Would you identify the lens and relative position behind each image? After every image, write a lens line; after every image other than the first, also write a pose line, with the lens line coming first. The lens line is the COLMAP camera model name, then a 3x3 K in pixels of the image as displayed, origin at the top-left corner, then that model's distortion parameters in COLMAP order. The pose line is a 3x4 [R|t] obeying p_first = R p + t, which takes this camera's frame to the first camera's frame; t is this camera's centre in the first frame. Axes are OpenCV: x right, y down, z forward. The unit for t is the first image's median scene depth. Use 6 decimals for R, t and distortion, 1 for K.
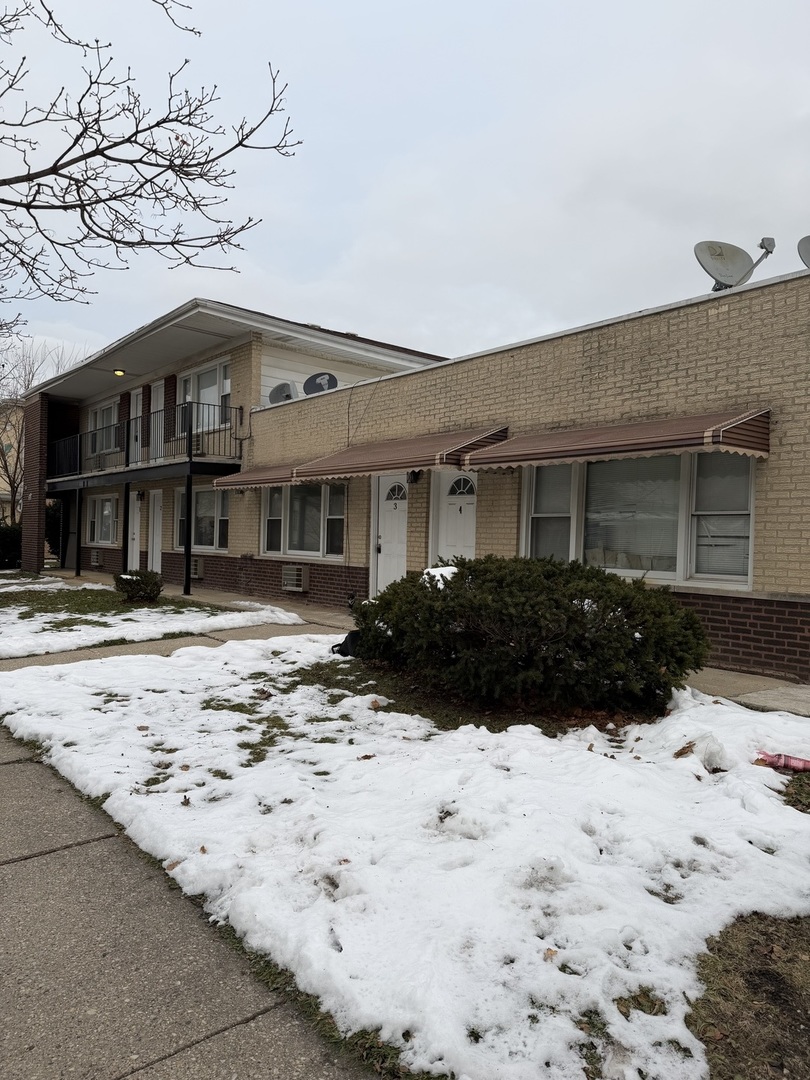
lens RADIAL K [[764.5, 0, 405.0], [0, 764.5, 540.0], [0, 0, 1]] dist [0.171903, -0.001244]
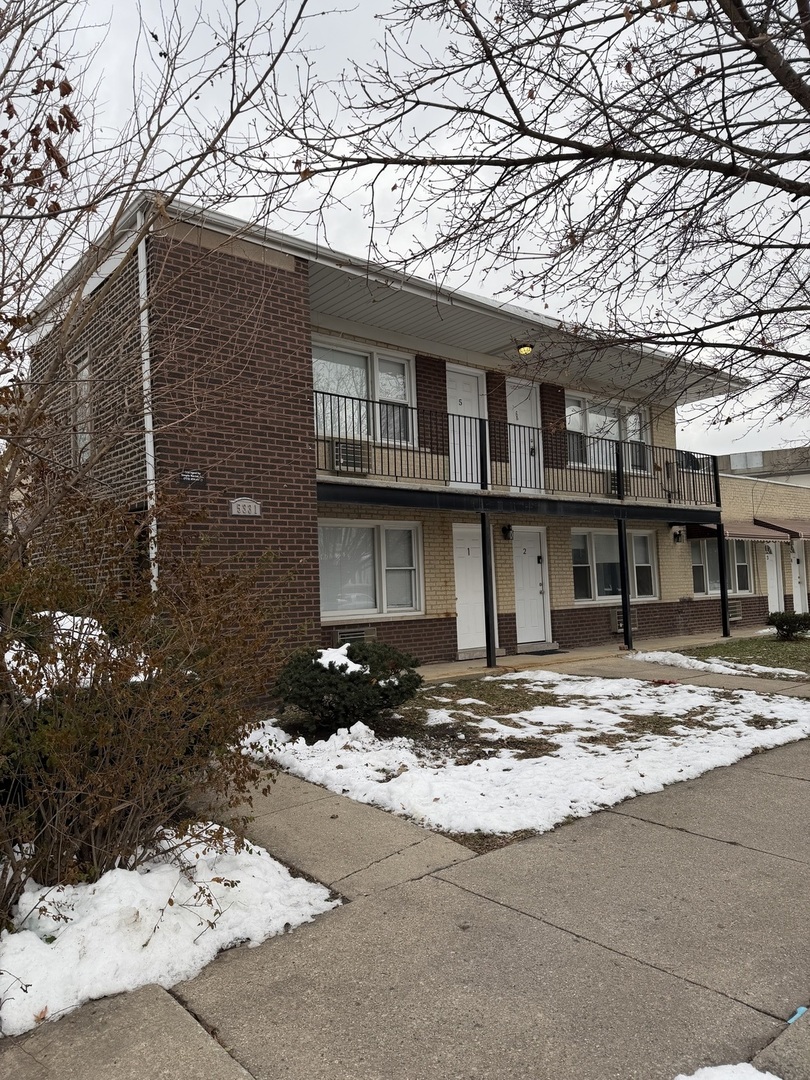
lens RADIAL K [[764.5, 0, 405.0], [0, 764.5, 540.0], [0, 0, 1]] dist [0.171903, -0.001244]
pose [[-0.017212, 0.038850, 0.999097, -1.344660], [0.036942, 0.998587, -0.038194, -0.036472], [-0.999169, 0.036251, -0.018623, 1.458914]]
